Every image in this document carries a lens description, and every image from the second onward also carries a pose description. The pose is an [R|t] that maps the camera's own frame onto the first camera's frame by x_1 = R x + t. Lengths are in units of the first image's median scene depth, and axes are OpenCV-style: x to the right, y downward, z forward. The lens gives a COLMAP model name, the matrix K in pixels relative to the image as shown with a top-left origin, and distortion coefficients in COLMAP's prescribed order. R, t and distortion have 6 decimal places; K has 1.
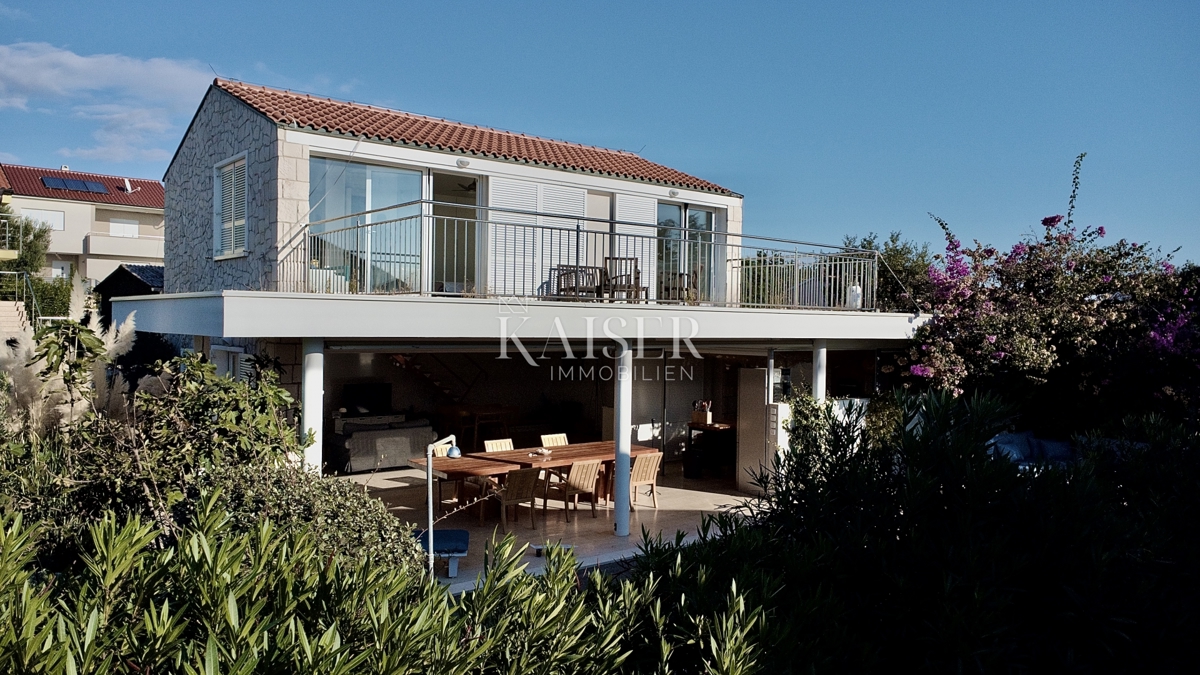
lens RADIAL K [[898.9, 0, 601.5], [0, 898.9, 336.3], [0, 0, 1]] dist [-0.002445, 0.000186]
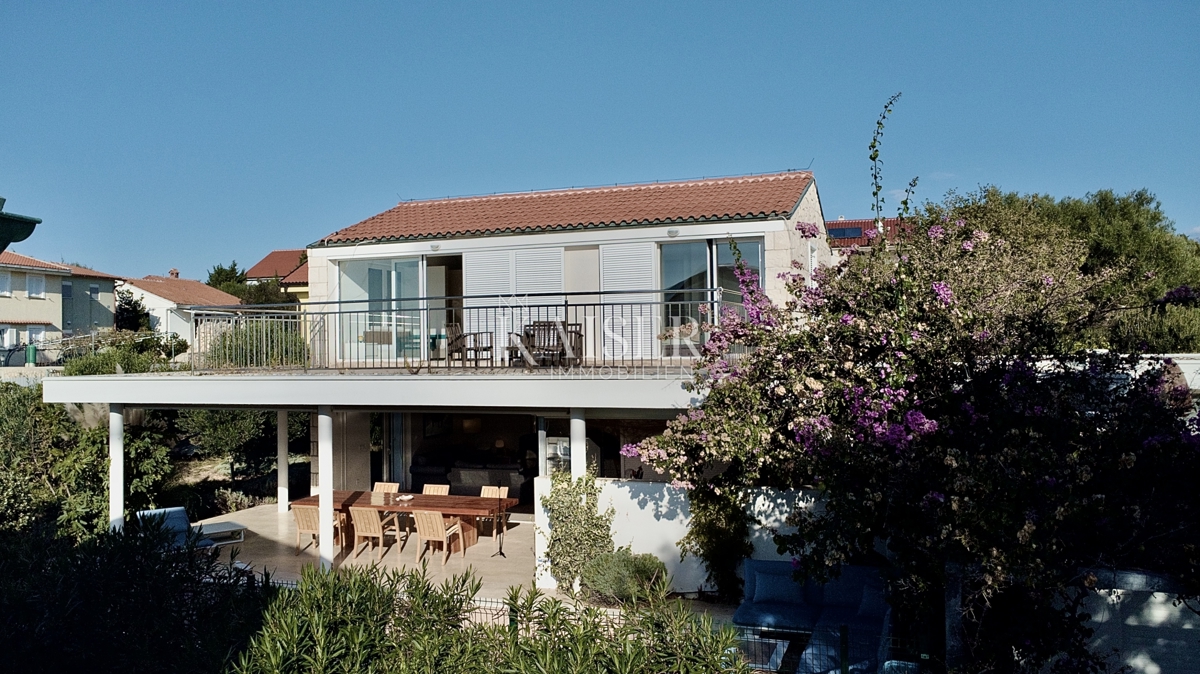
lens RADIAL K [[898.9, 0, 600.6], [0, 898.9, 339.1], [0, 0, 1]] dist [-0.002445, 0.000186]
pose [[0.510396, -0.028298, -0.859474, 0.982267], [0.016000, 0.999598, -0.023411, -0.040804], [0.859791, -0.001803, 0.510643, 0.588234]]
